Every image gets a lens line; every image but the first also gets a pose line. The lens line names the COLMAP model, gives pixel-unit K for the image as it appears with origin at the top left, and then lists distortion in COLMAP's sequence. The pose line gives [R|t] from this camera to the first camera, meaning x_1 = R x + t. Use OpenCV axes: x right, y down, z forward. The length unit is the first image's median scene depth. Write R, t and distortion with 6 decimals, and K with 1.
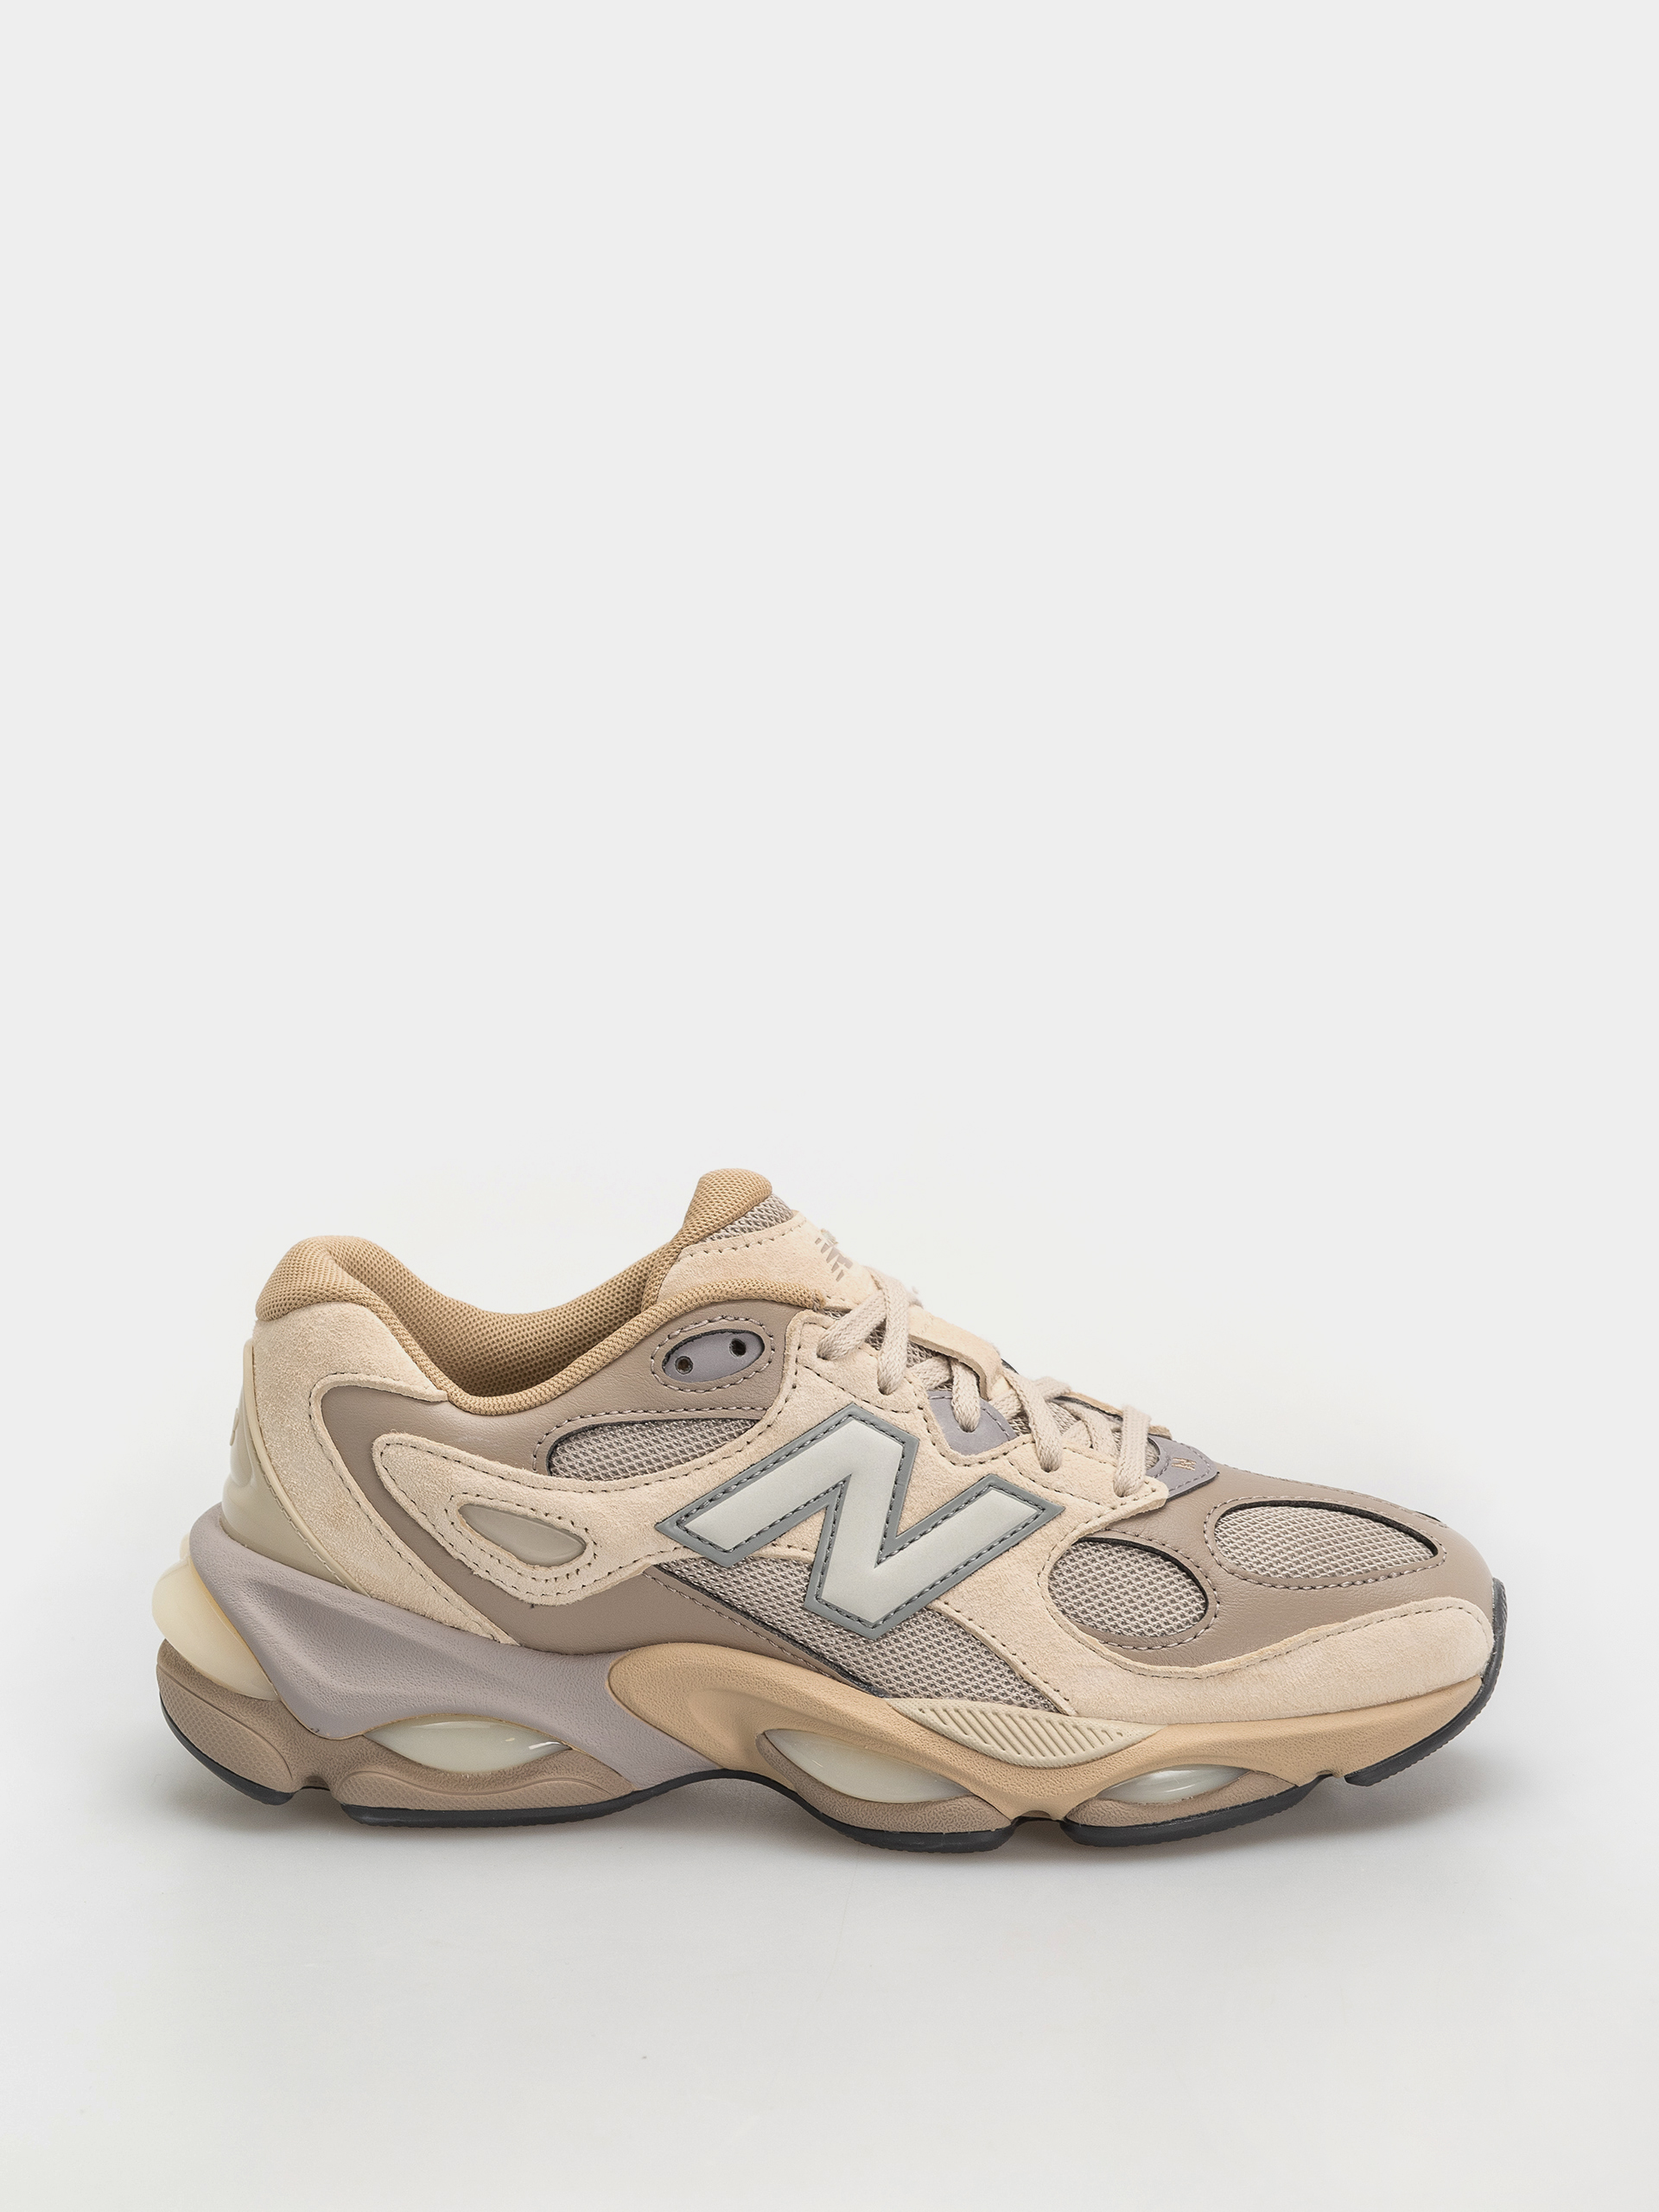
lens RADIAL K [[6110.6, 0, 829.5], [0, 6110.6, 1106.0], [0, 0, 1]] dist [-0.145307, 0.059552]
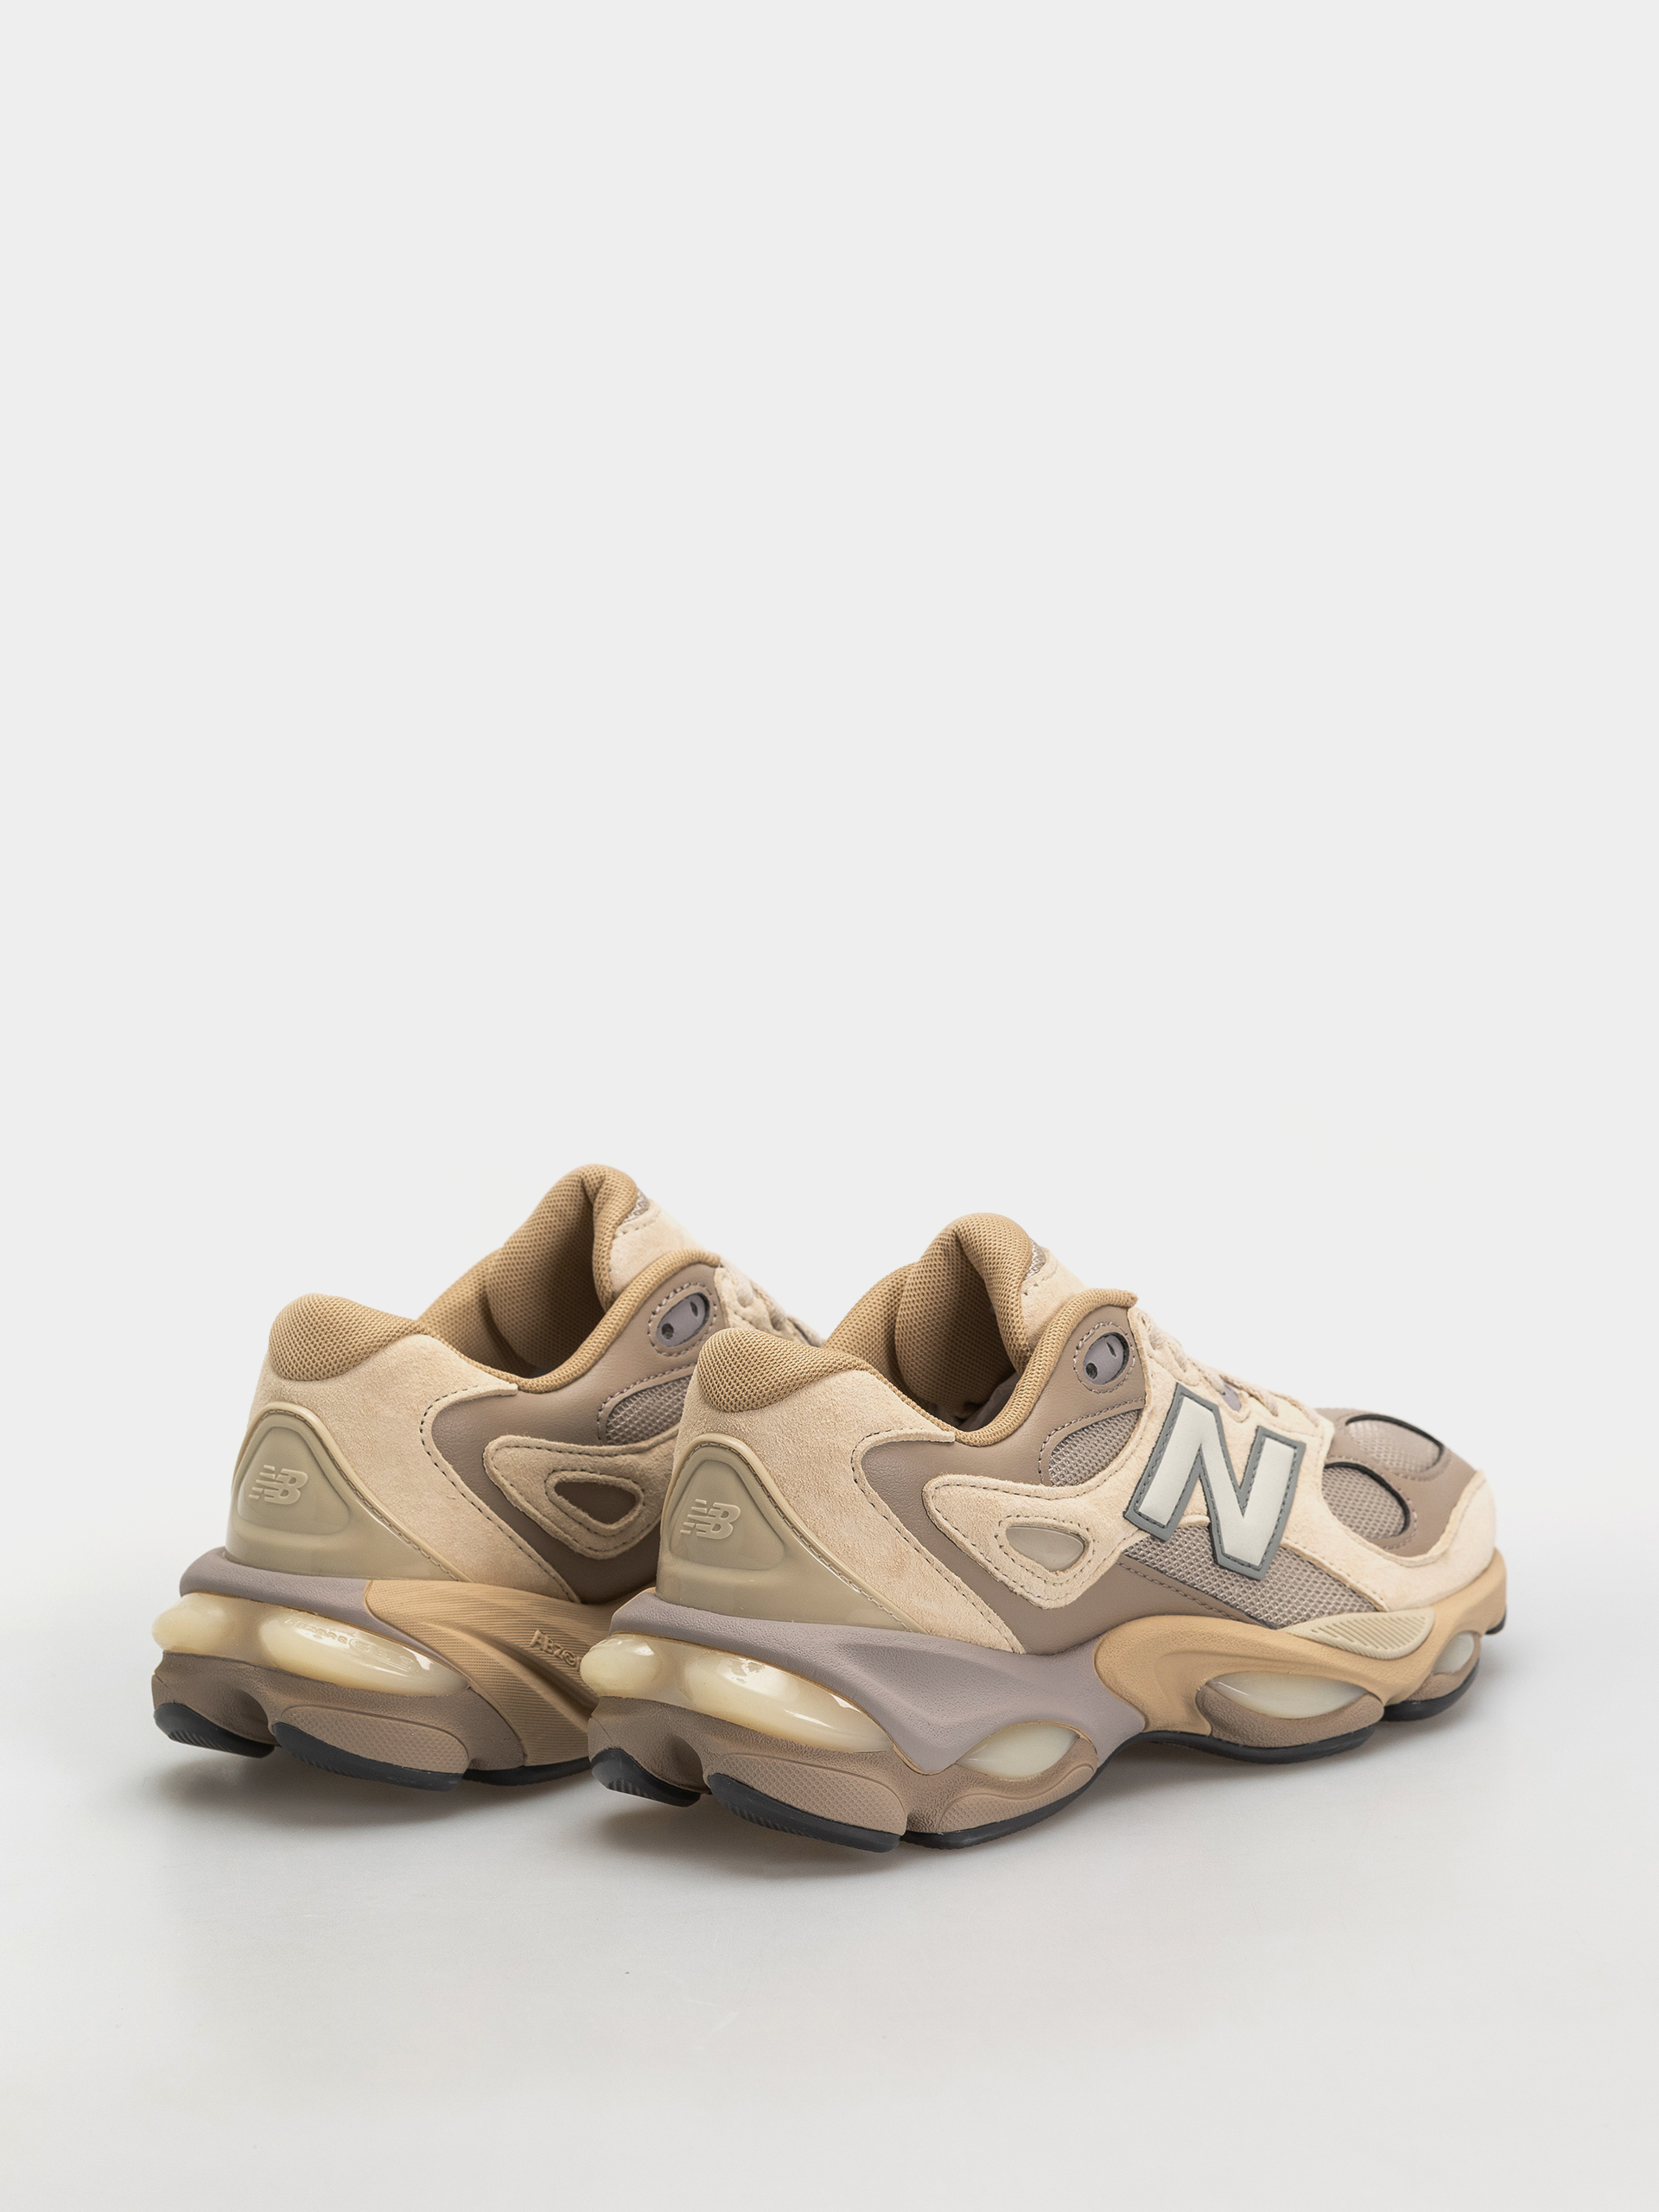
lens RADIAL K [[6110.6, 0, 829.5], [0, 6110.6, 1106.0], [0, 0, 1]] dist [-0.145307, 0.059552]
pose [[0.625277, -0.116092, 0.771720, -0.897166], [0.163688, 0.986386, 0.015759, -0.029736], [-0.763043, 0.116467, 0.635767, 0.332388]]
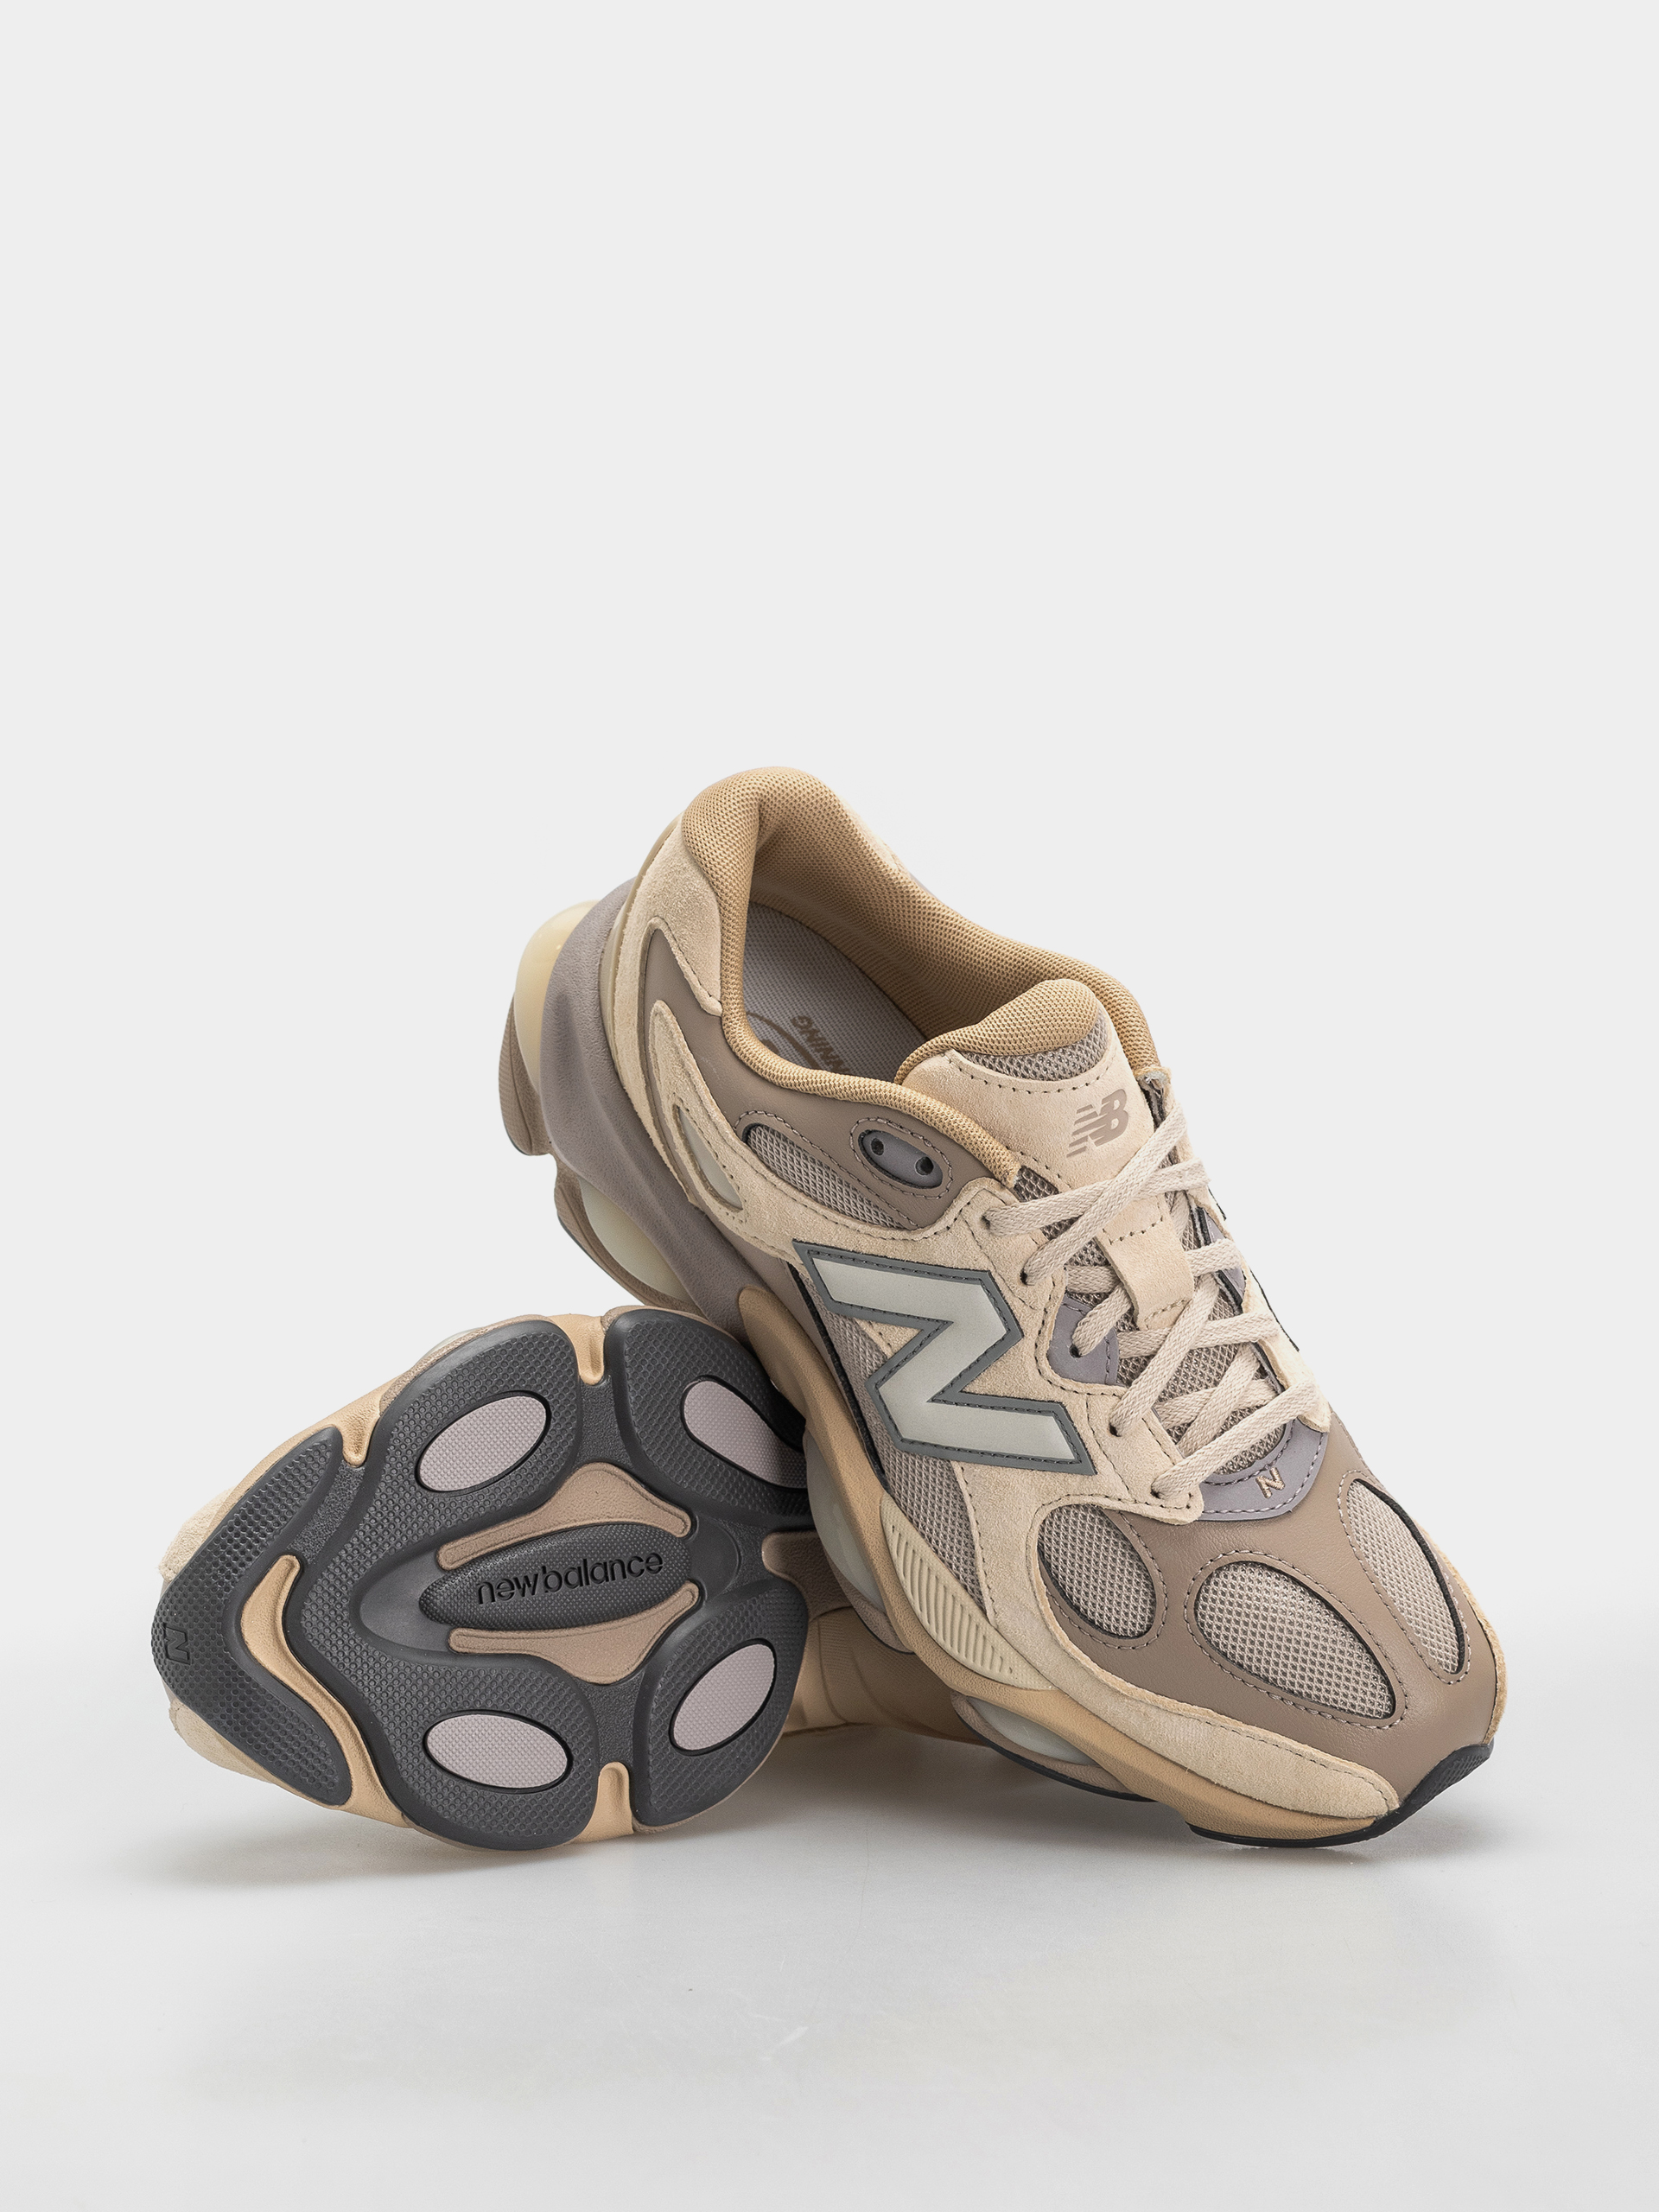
lens RADIAL K [[6110.6, 0, 829.5], [0, 6110.6, 1106.0], [0, 0, 1]] dist [-0.145307, 0.059552]
pose [[0.702512, 0.644221, -0.302416, 0.279440], [-0.316750, 0.663567, 0.677752, -0.662194], [0.637295, -0.380339, 0.670221, 0.303895]]
